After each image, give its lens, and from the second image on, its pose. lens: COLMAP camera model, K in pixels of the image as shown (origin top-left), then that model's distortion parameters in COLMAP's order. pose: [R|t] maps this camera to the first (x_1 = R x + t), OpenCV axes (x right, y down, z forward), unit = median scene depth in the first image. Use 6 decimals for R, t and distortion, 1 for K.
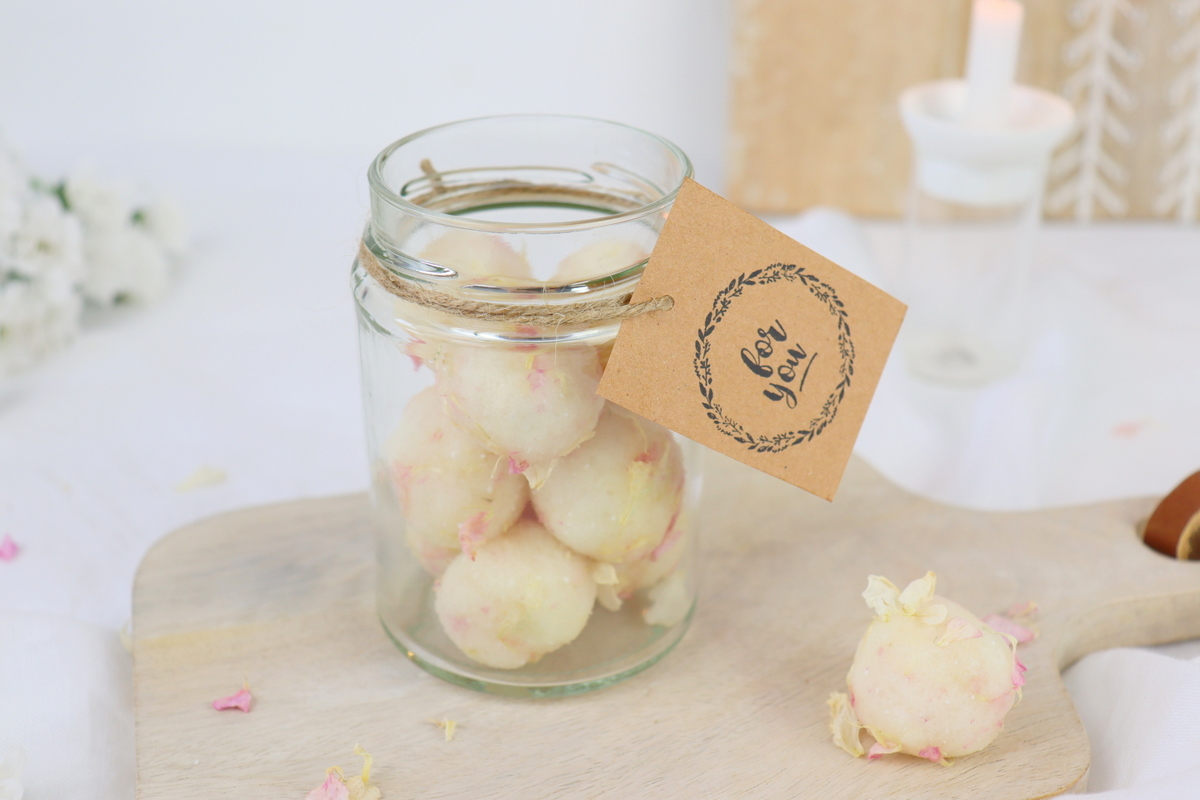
lens RADIAL K [[1647.7, 0, 601.8], [0, 1647.7, 416.5], [0, 0, 1]] dist [-0.016099, -0.009202]
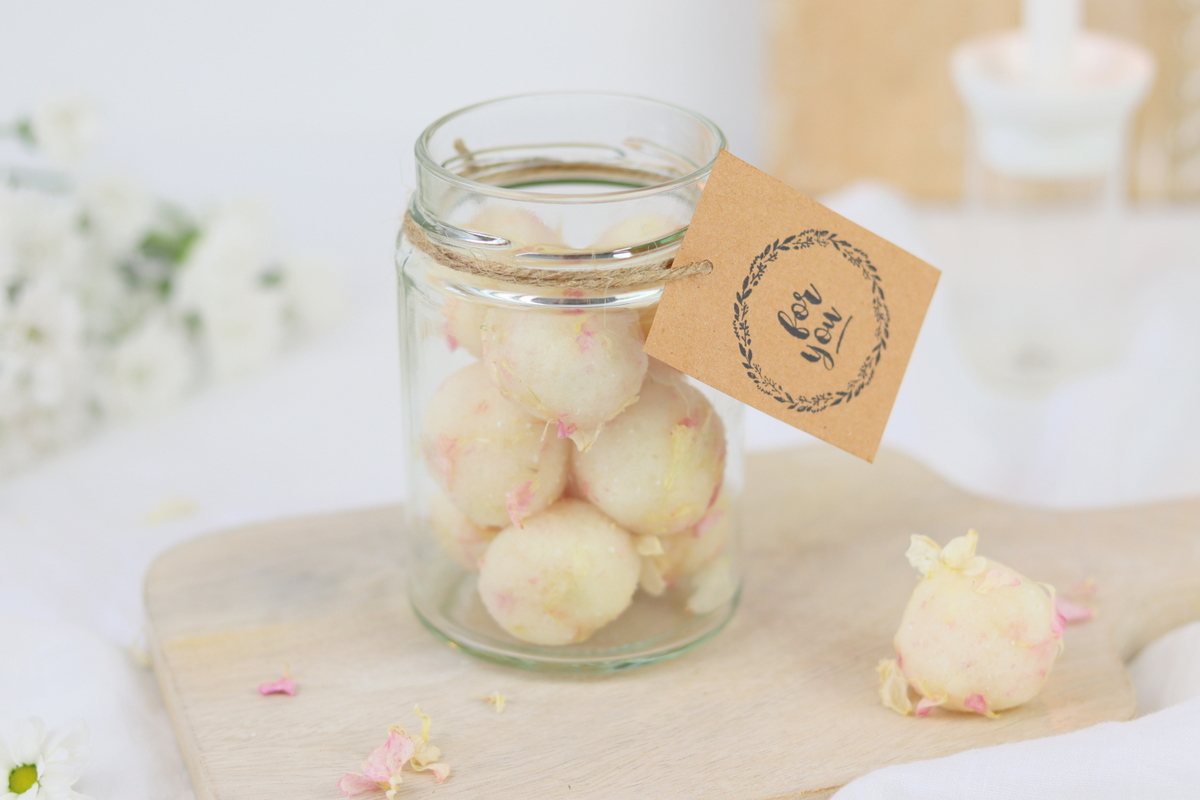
lens RADIAL K [[3188.8, 0, 600.0], [0, 3188.8, 400.0], [0, 0, 1]] dist [-0.048254, -0.783137]
pose [[0.999466, -0.025479, 0.020435, -0.068879], [0.026932, 0.996872, -0.074298, 0.157790], [-0.018478, 0.074809, 0.997027, -0.980638]]
